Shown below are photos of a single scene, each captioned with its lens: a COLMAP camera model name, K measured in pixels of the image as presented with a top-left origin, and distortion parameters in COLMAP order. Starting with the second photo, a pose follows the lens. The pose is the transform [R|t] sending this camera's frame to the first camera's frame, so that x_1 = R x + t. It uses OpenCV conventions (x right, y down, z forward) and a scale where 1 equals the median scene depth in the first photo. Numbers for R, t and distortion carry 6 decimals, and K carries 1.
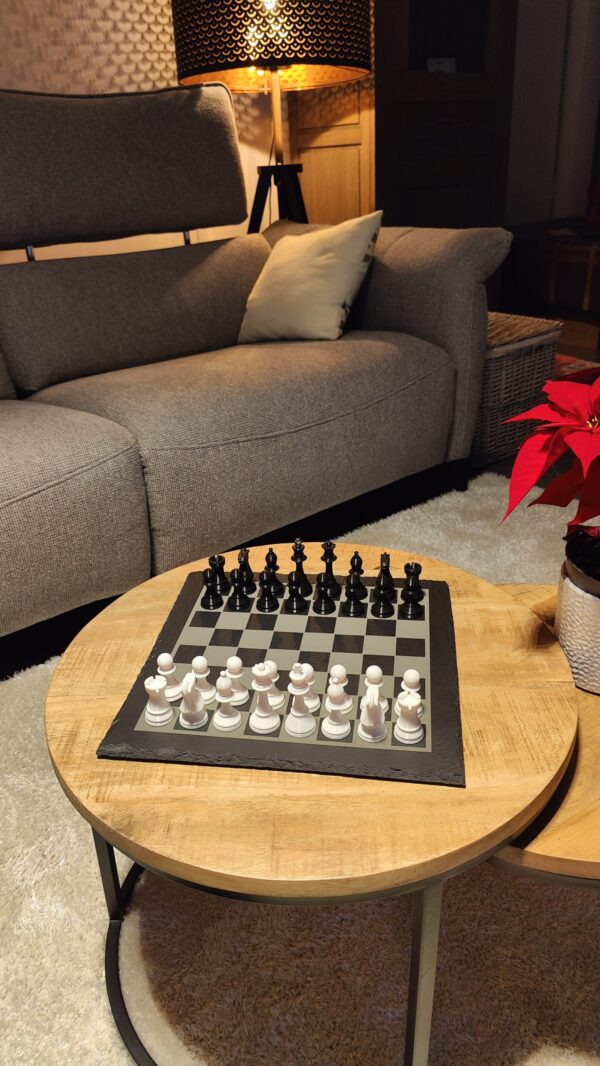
lens RADIAL K [[731.1, 0, 297.2], [0, 731.1, 554.7], [0, 0, 1]] dist [0.003556, -0.024047]
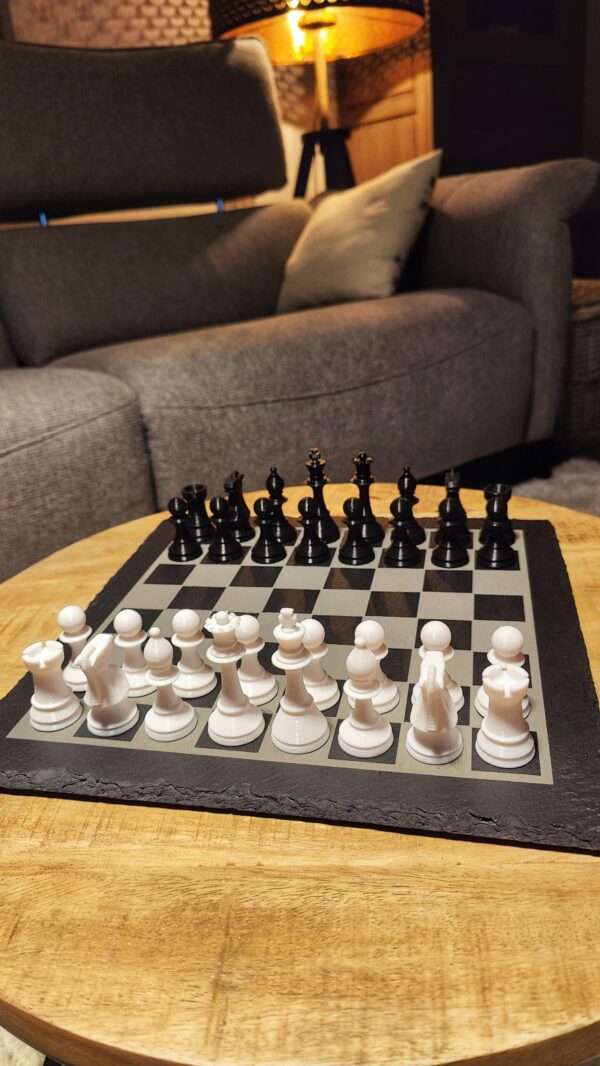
lens RADIAL K [[731.1, 0, 297.3], [0, 731.1, 553.9], [0, 0, 1]] dist [0.003556, -0.024047]
pose [[0.996135, -0.010099, -0.087253, 0.039209], [0.004895, 0.998207, -0.059653, 0.102670], [0.087699, 0.058995, 0.994399, 0.346603]]
